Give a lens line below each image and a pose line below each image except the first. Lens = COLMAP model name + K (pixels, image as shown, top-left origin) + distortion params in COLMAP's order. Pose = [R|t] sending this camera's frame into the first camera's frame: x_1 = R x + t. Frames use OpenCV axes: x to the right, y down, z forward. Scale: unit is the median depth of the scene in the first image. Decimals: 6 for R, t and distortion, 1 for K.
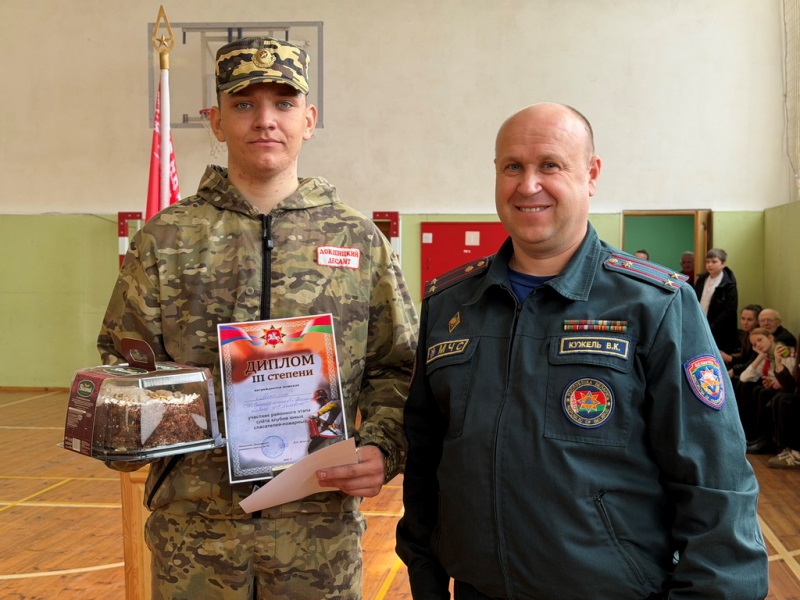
lens RADIAL K [[1129.8, 0, 400.0], [0, 1129.8, 300.0], [0, 0, 1]] dist [0.159343, -0.209326]
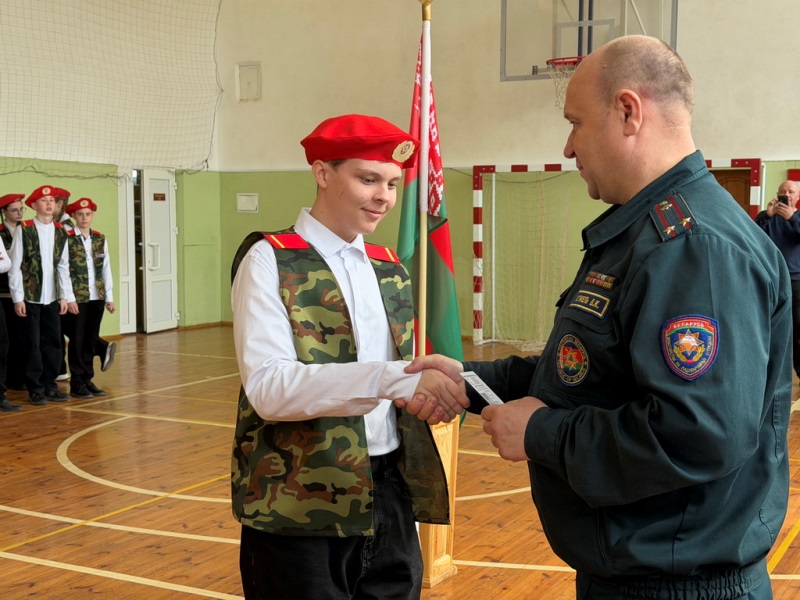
lens RADIAL K [[1122.8, 0, 401.7], [0, 1122.8, 302.3], [0, 0, 1]] dist [0.181970, -0.408152]
pose [[0.937325, 0.027395, -0.347379, 0.081709], [-0.012218, 0.998876, 0.045804, 0.000477], [0.348243, -0.038689, 0.936605, 0.030115]]
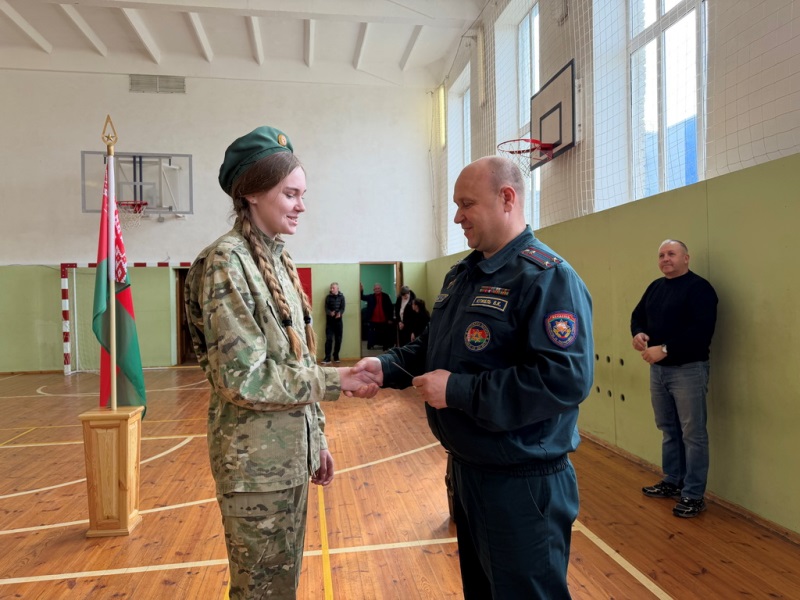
lens RADIAL K [[568.3, 0, 405.4], [0, 568.3, 296.6], [0, 0, 1]] dist [-0.004199, 0.002928]
pose [[0.950712, -0.019441, 0.309466, -0.044800], [0.028909, 0.999243, -0.026037, 0.011859], [-0.308726, 0.033700, 0.950554, 0.103647]]
